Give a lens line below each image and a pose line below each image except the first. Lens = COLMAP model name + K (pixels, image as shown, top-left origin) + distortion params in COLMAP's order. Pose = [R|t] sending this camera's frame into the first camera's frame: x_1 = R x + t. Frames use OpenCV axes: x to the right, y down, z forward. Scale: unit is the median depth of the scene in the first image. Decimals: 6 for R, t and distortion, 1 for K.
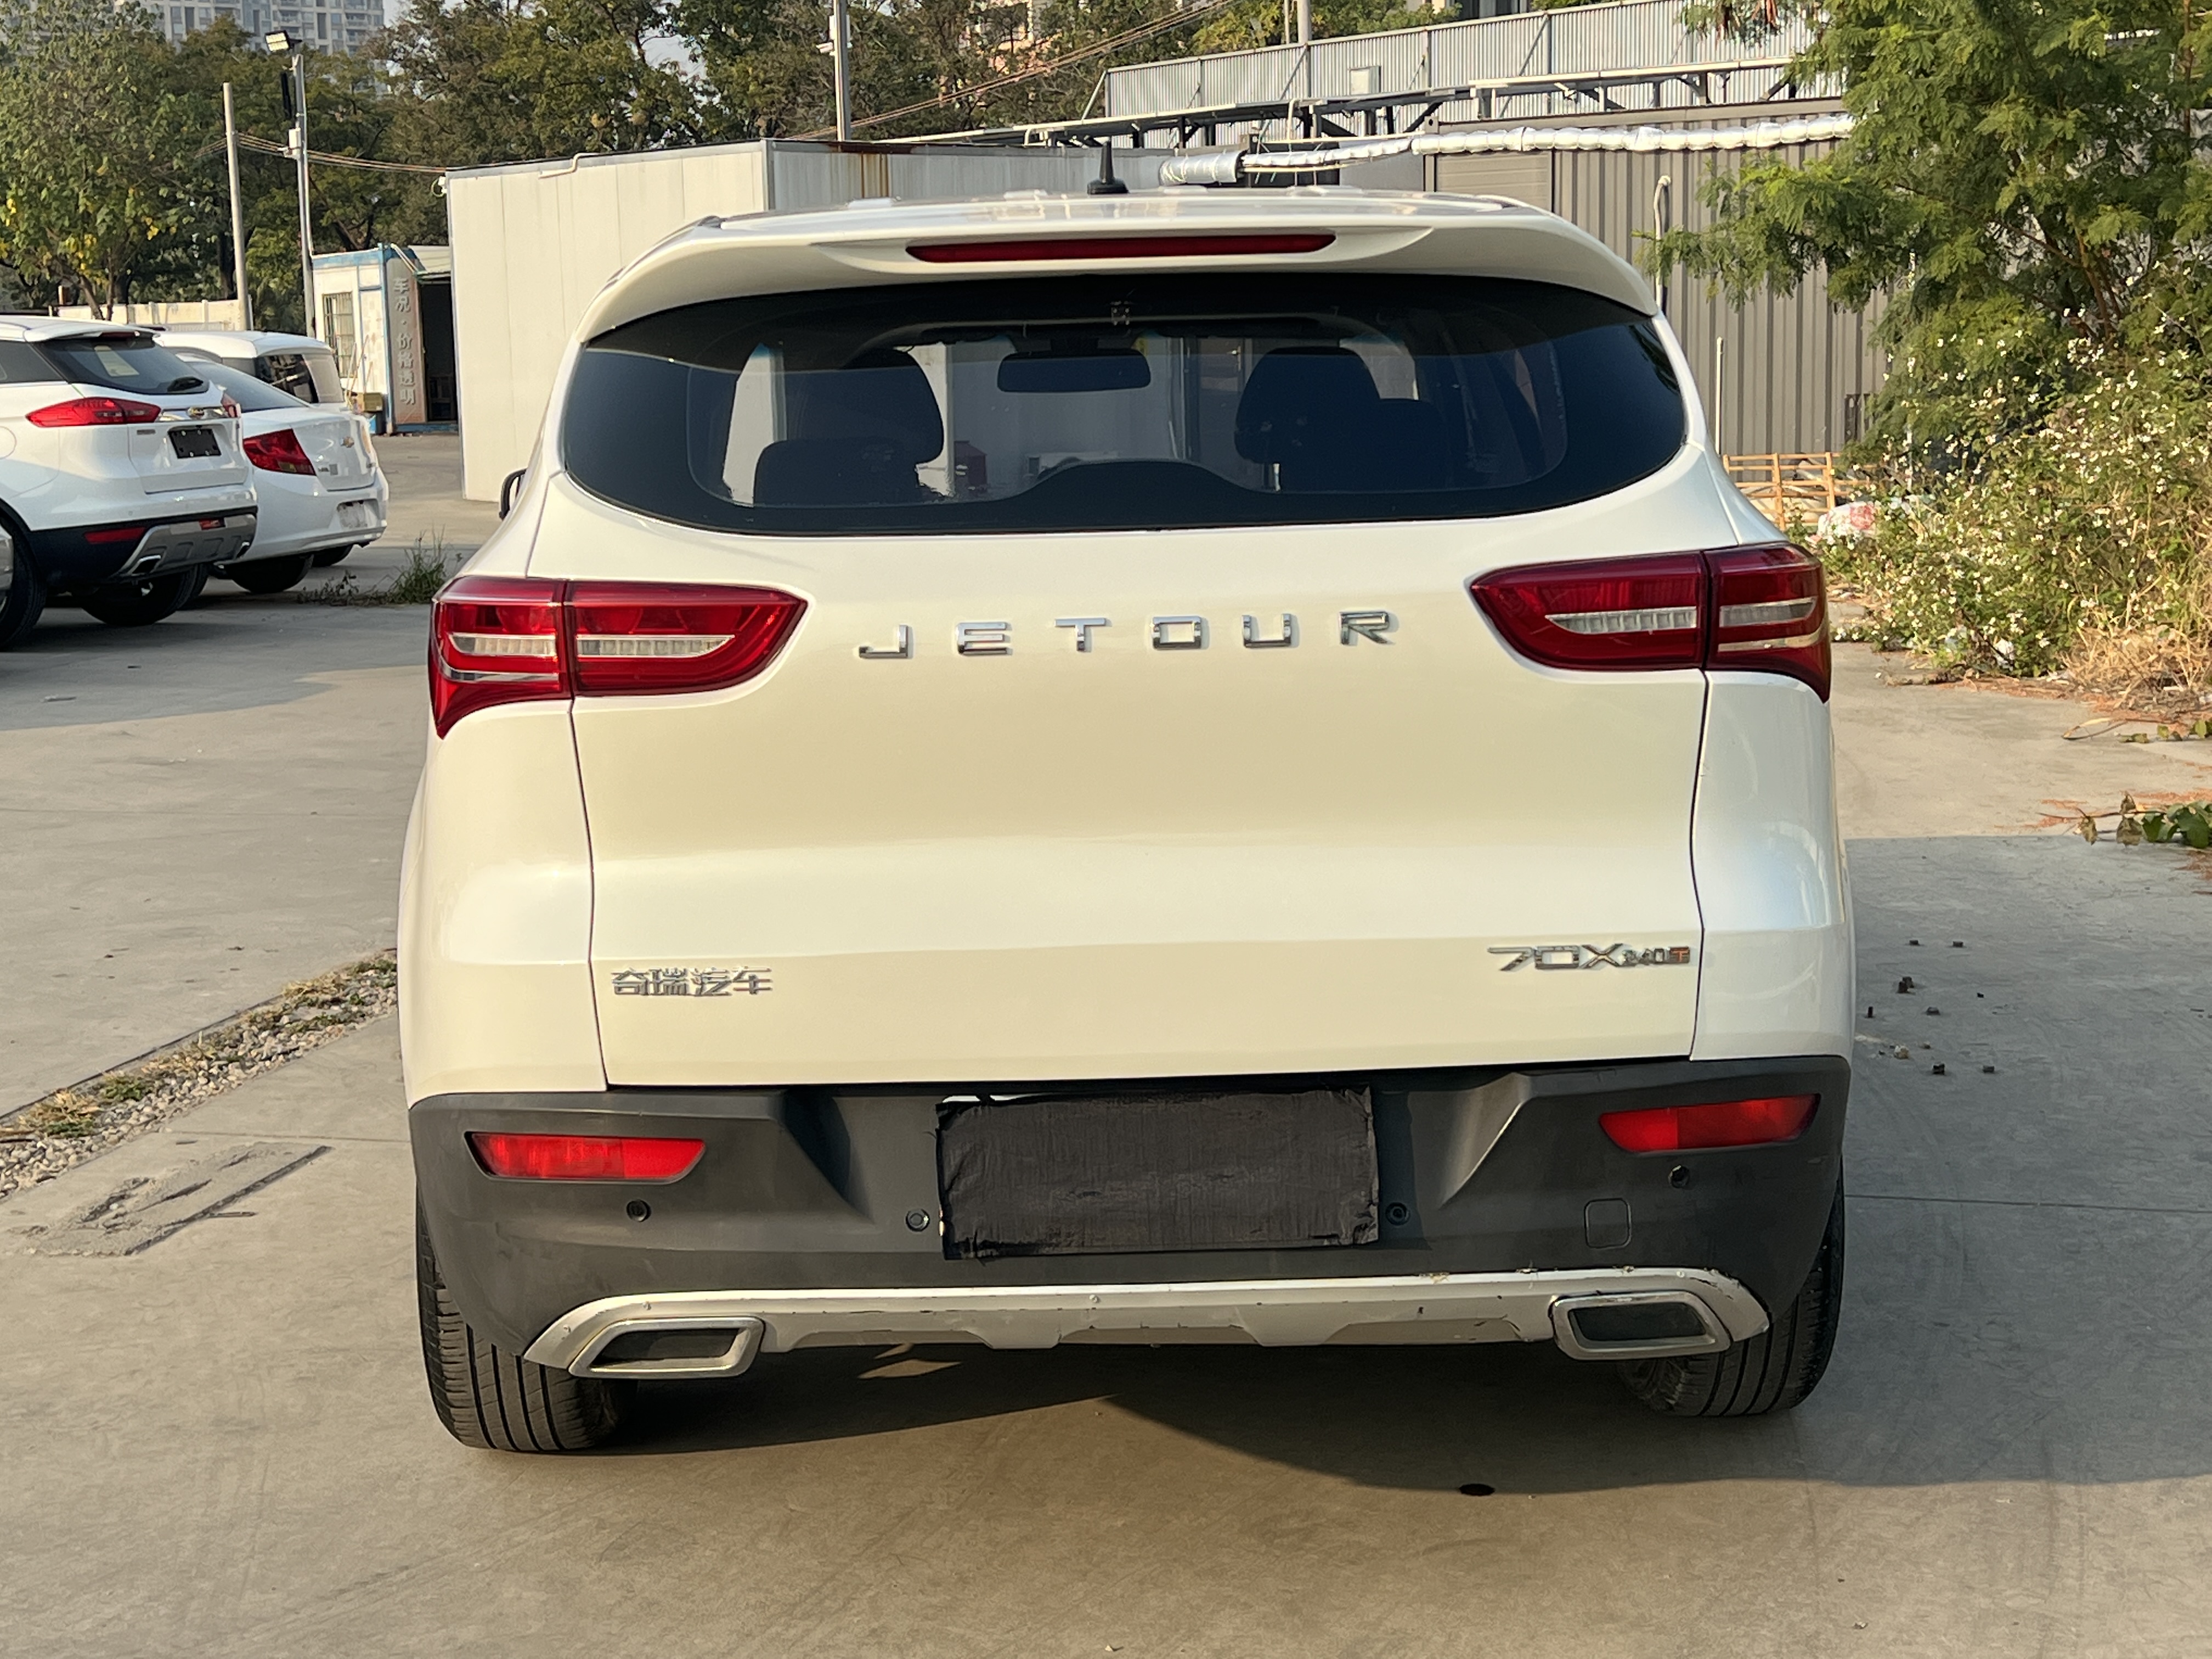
lens RADIAL K [[3343.9, 0, 1104.8], [0, 3343.9, 822.4], [0, 0, 1]] dist [0.079640, 0.000000]
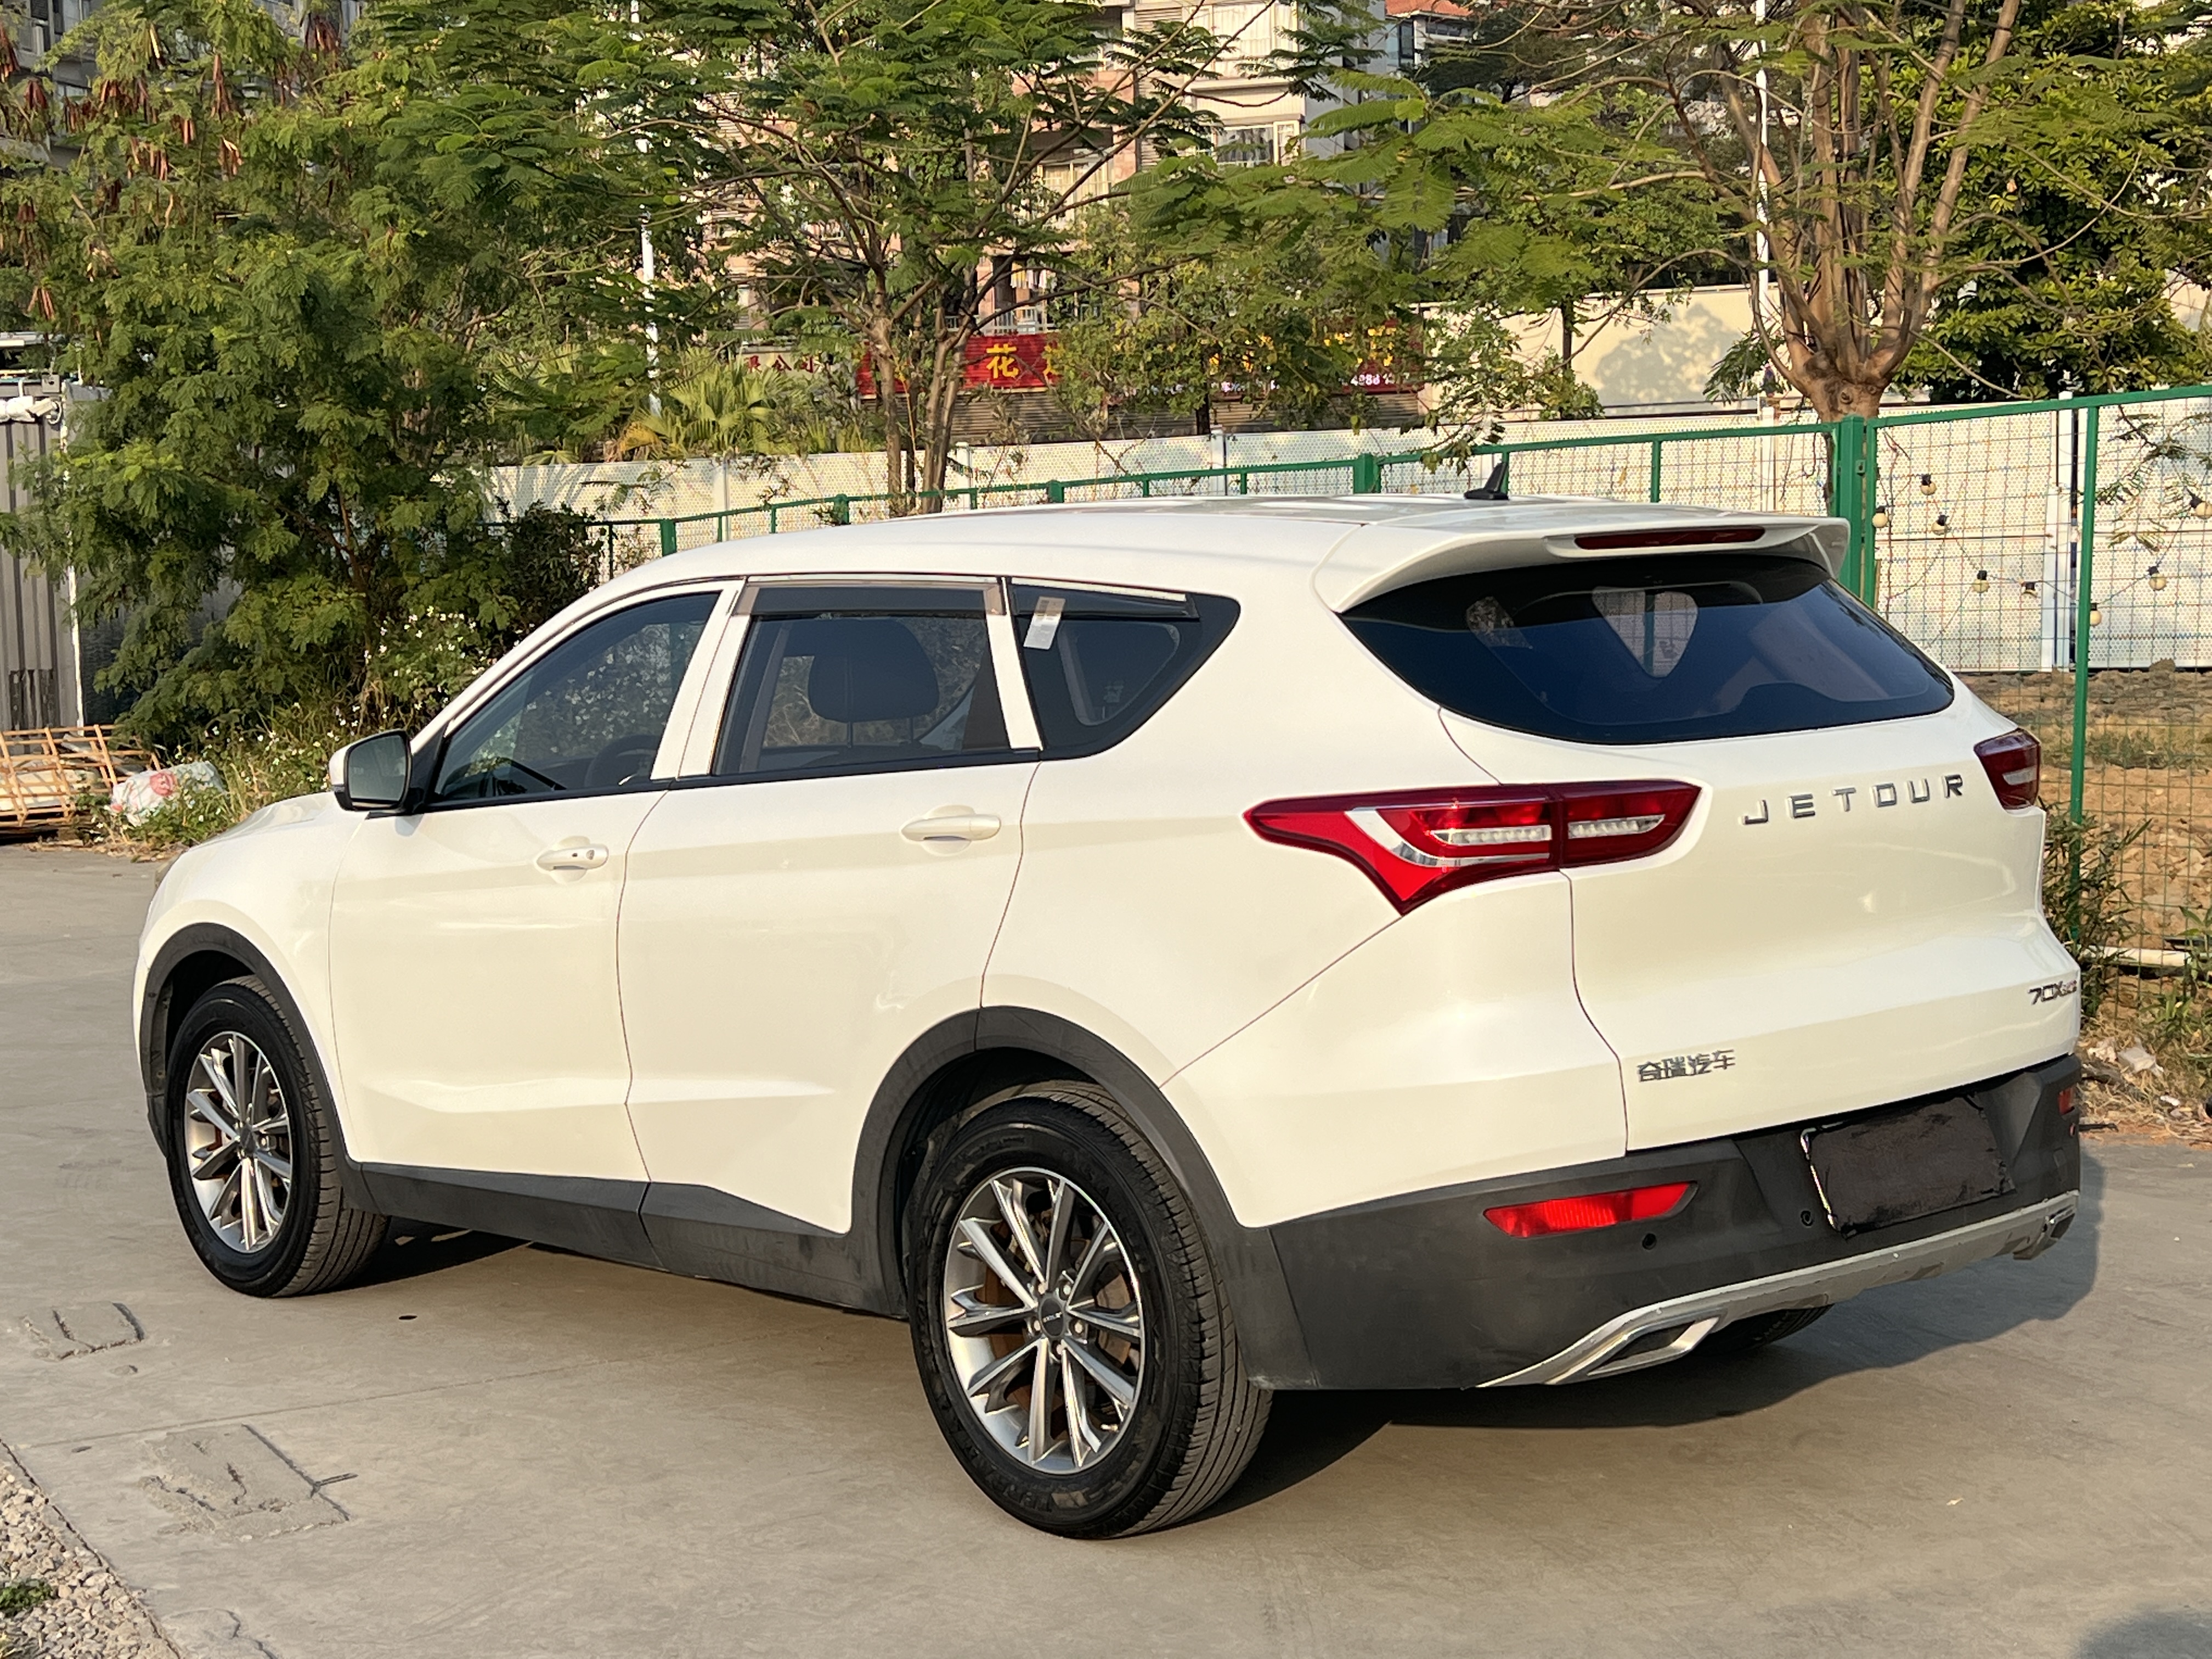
lens RADIAL K [[3343.9, 0, 1105.6], [0, 3343.9, 831.0], [0, 0, 1]] dist [0.079640, 0.000000]
pose [[0.754121, -0.058250, 0.654147, -1.115662], [0.109745, 0.993230, -0.038073, -0.020374], [-0.647501, 0.100501, 0.755408, 0.094246]]
